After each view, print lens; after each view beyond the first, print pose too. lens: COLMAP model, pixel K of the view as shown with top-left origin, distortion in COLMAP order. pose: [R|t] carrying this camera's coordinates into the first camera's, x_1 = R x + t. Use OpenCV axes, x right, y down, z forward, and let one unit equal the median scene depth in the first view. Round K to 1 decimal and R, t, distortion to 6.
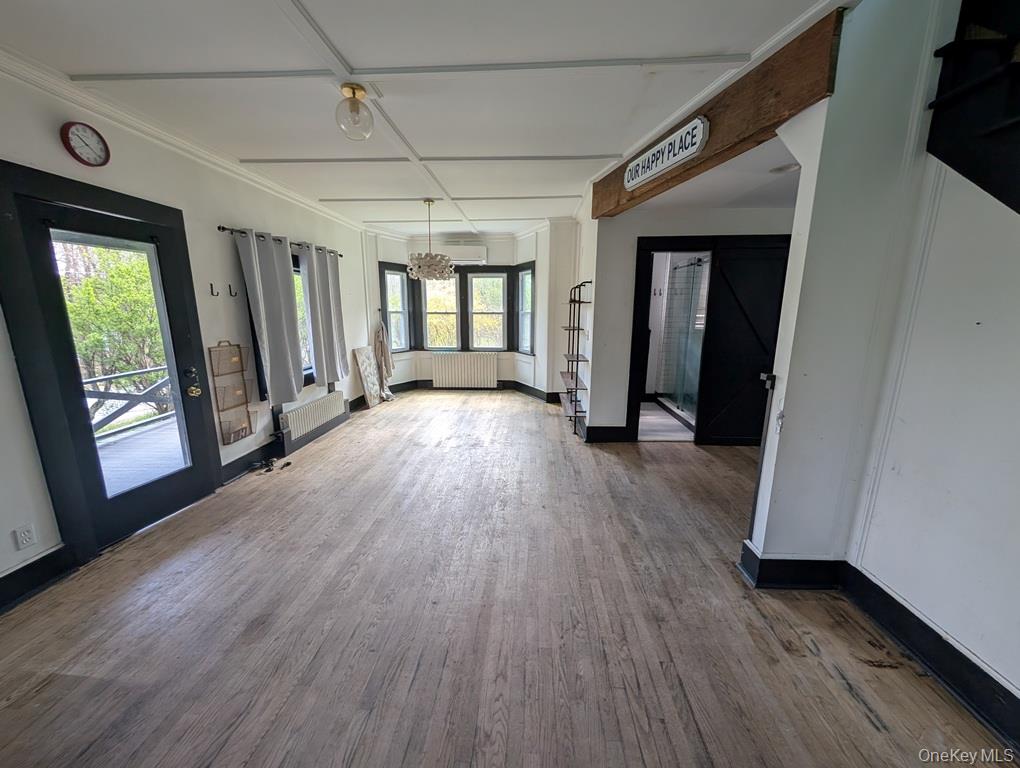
lens RADIAL K [[395.4, 0, 510.0], [0, 395.4, 384.0], [0, 0, 1]] dist [0.001777, 0.000525]
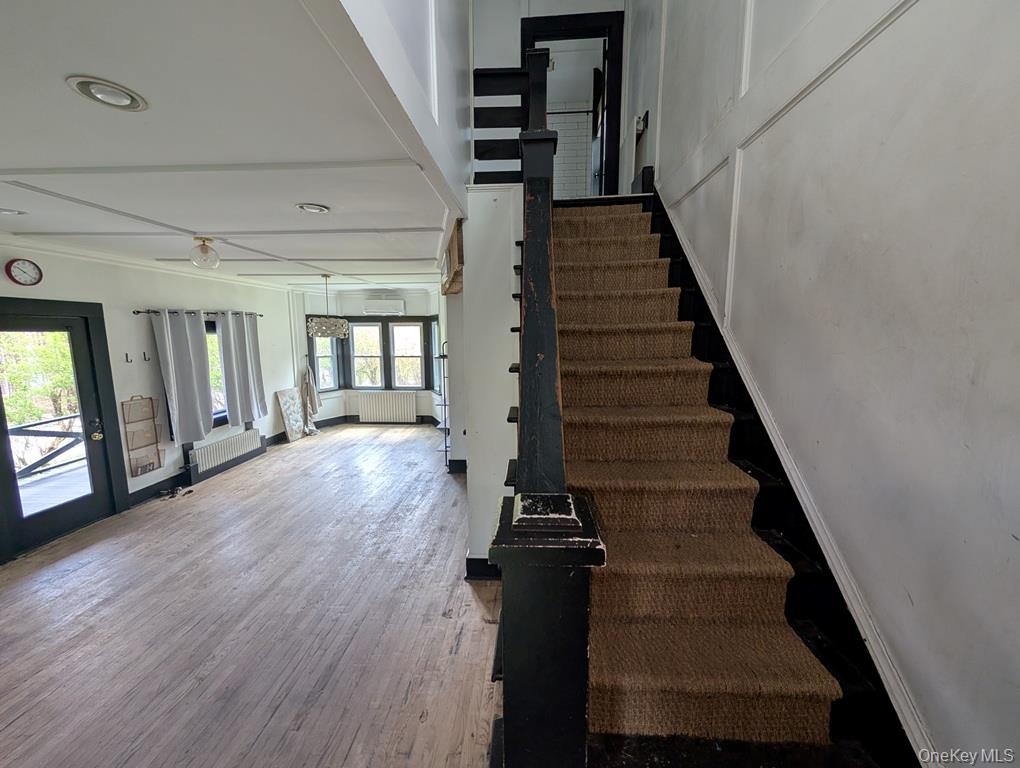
lens RADIAL K [[403.1, 0, 510.0], [0, 403.1, 384.0], [0, 0, 1]] dist [0.000673, 0.000610]
pose [[0.999999, -0.001215, 0.000687, 0.386547], [0.001253, 0.998314, -0.058029, -0.053269], [-0.000615, 0.058029, 0.998315, -0.249629]]
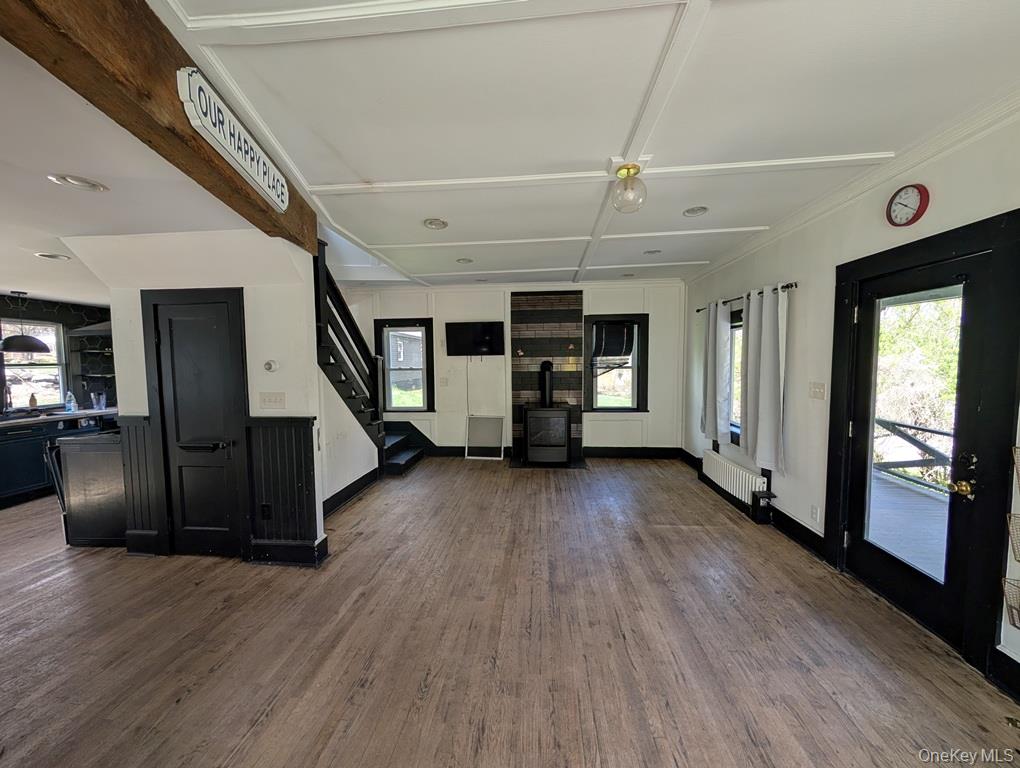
lens RADIAL K [[395.4, 0, 510.0], [0, 395.4, 384.0], [0, 0, 1]] dist [0.001777, 0.000525]
pose [[-0.999679, 0.010780, 0.022946, -0.047327], [0.016311, 0.966380, 0.256599, -0.234242], [-0.019408, 0.256890, -0.966246, 1.113158]]
